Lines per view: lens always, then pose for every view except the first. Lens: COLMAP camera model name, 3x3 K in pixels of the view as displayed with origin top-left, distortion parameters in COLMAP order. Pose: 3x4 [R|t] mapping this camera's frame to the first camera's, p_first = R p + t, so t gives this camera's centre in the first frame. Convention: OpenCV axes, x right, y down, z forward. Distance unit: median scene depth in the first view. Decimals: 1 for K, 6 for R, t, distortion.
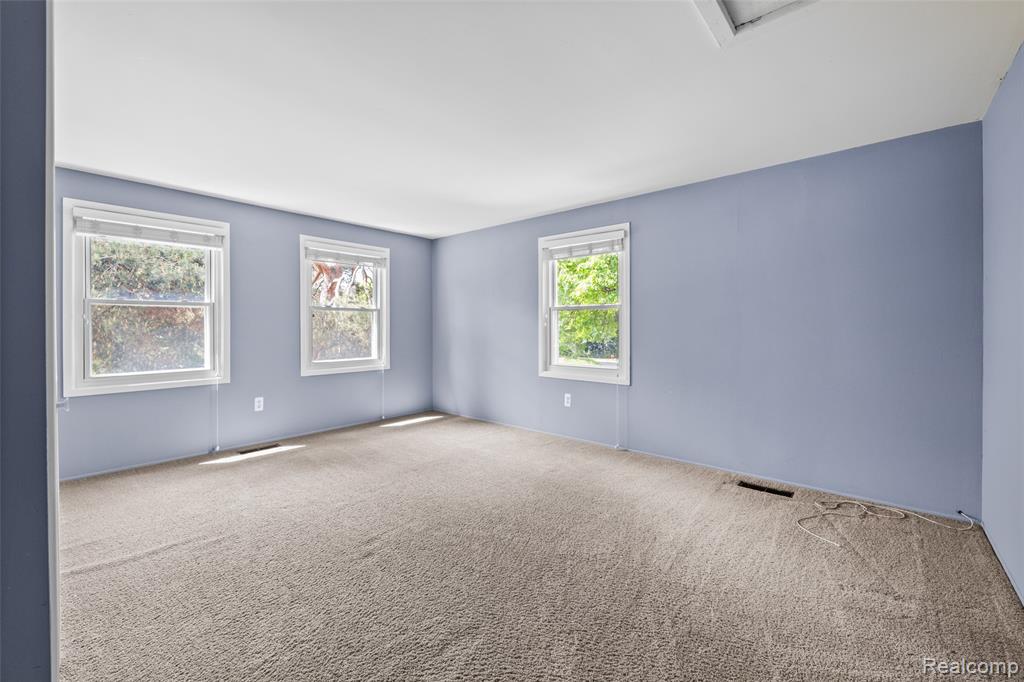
lens RADIAL K [[413.1, 0, 513.9], [0, 413.1, 328.3], [0, 0, 1]] dist [-0.000231, -0.000154]
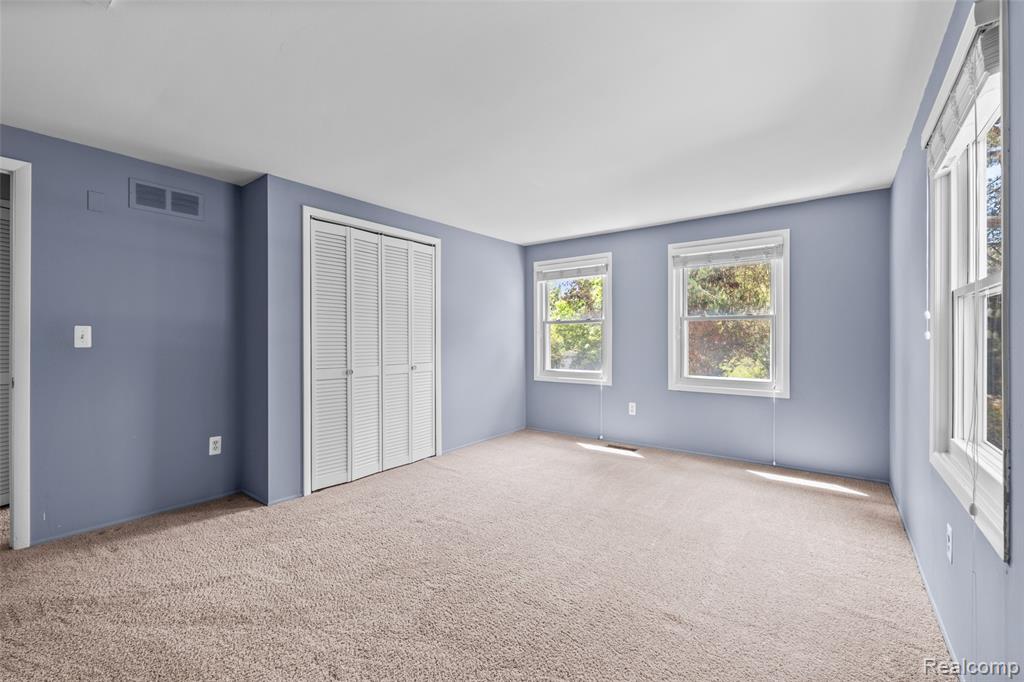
lens RADIAL K [[418.8, 0, 514.9], [0, 418.8, 342.5], [0, 0, 1]] dist [0.000403, -0.000459]
pose [[0.076906, 0.013575, -0.996946, 0.446310], [0.000456, 0.999907, 0.013650, -0.009241], [0.997038, -0.001504, 0.076893, 0.562463]]
